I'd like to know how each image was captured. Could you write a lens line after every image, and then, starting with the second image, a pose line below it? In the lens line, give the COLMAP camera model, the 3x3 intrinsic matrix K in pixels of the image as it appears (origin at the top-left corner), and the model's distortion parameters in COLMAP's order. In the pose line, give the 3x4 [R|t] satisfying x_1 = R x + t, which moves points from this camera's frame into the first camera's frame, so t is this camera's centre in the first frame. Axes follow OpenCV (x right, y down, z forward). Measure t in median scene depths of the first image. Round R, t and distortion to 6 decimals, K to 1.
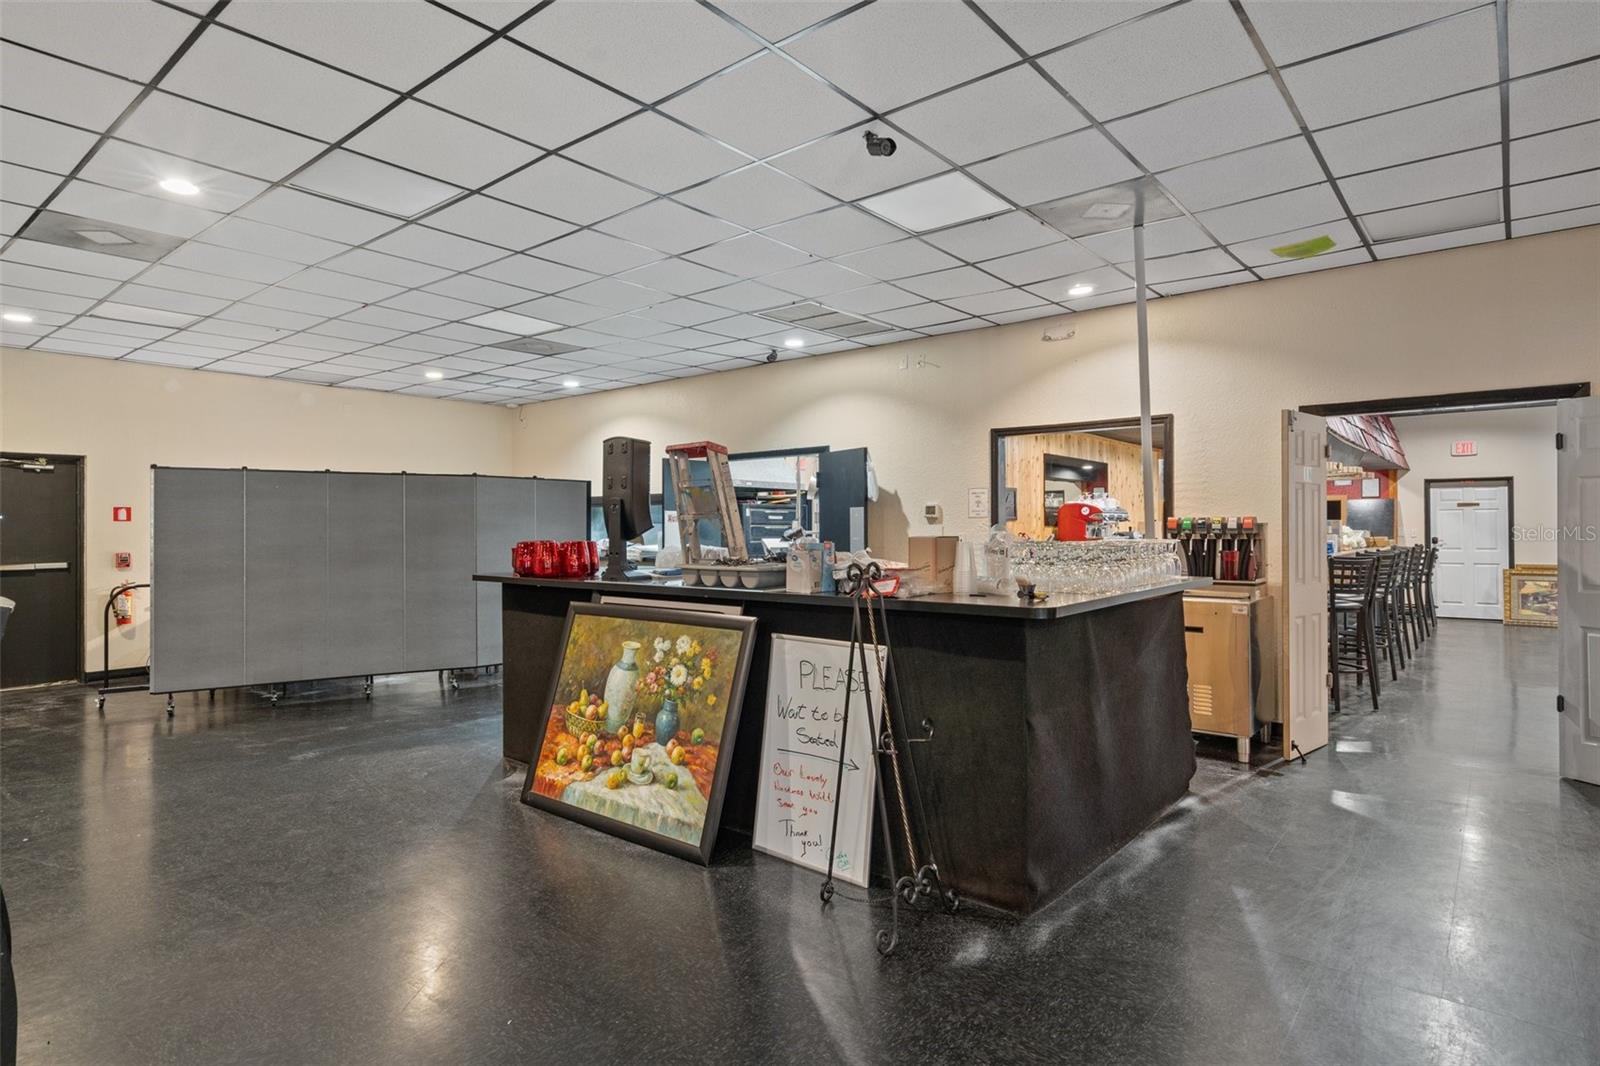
lens RADIAL K [[863.4, 0, 805.5], [0, 863.4, 525.9], [0, 0, 1]] dist [0.000280, -0.000148]
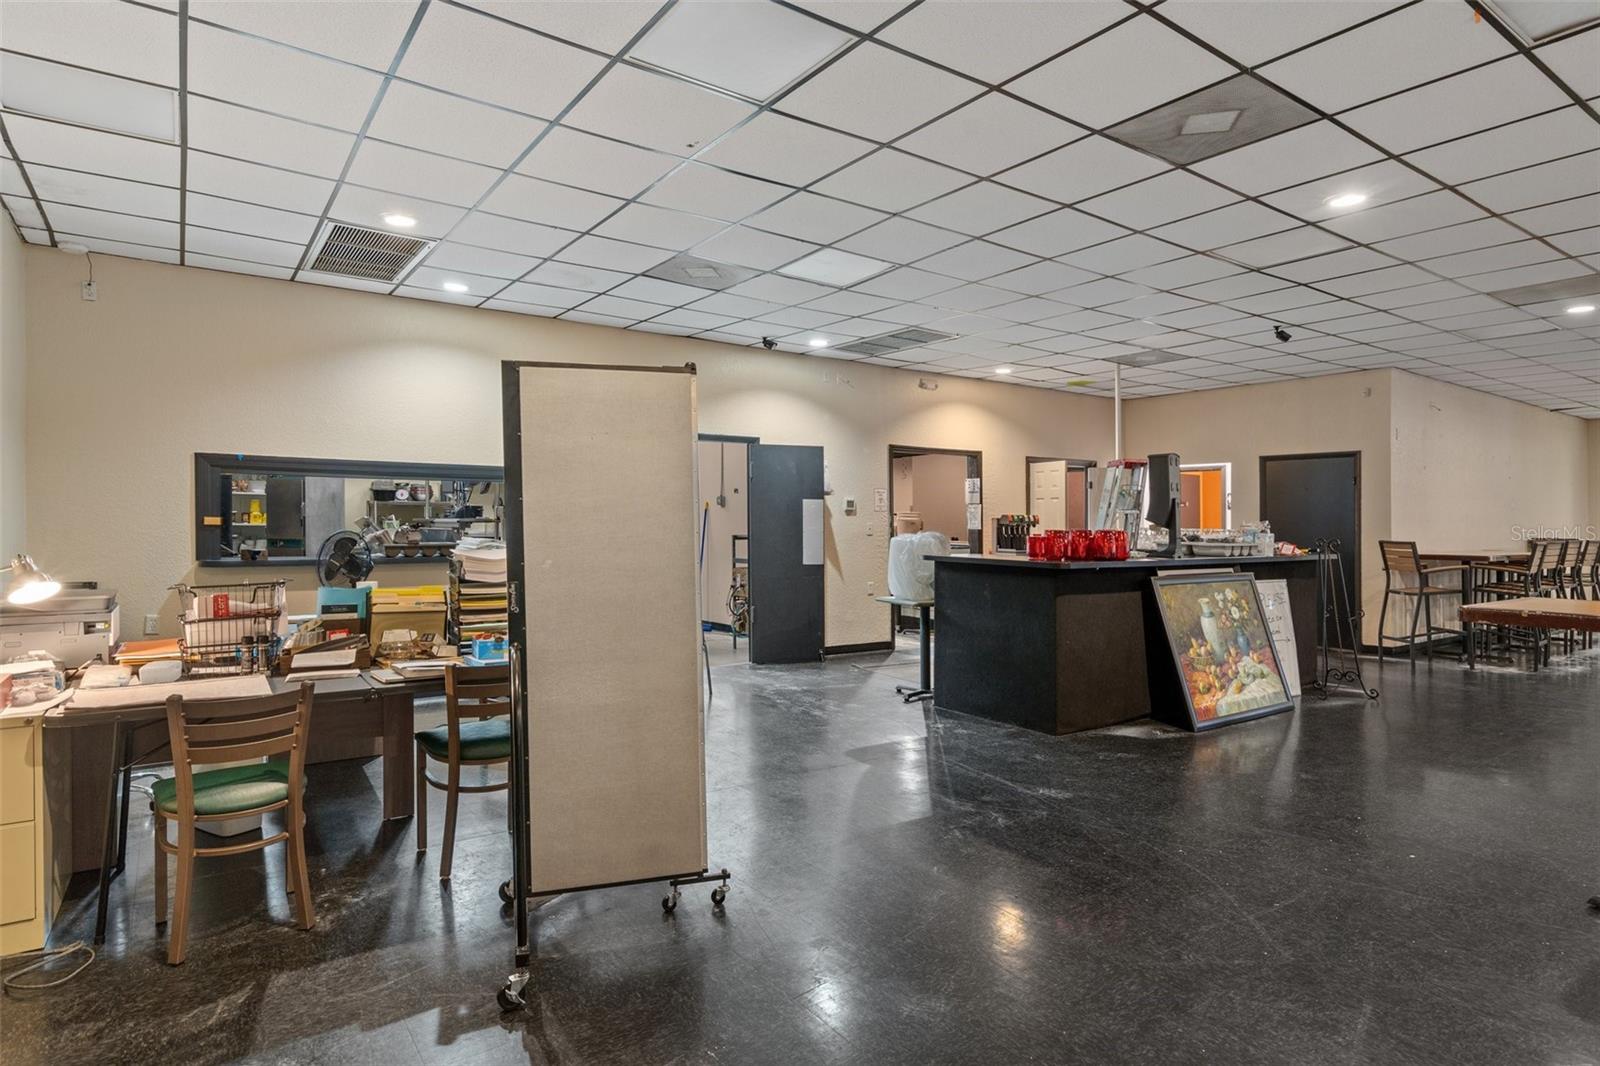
lens RADIAL K [[883.8, 0, 800.0], [0, 883.8, 533.0], [0, 0, 1]] dist [0.003861, 0.000425]
pose [[0.265630, -0.007239, 0.964048, -1.750410], [-0.008816, 0.999912, 0.009938, 0.015979], [-0.964035, -0.011139, 0.265543, 1.221147]]
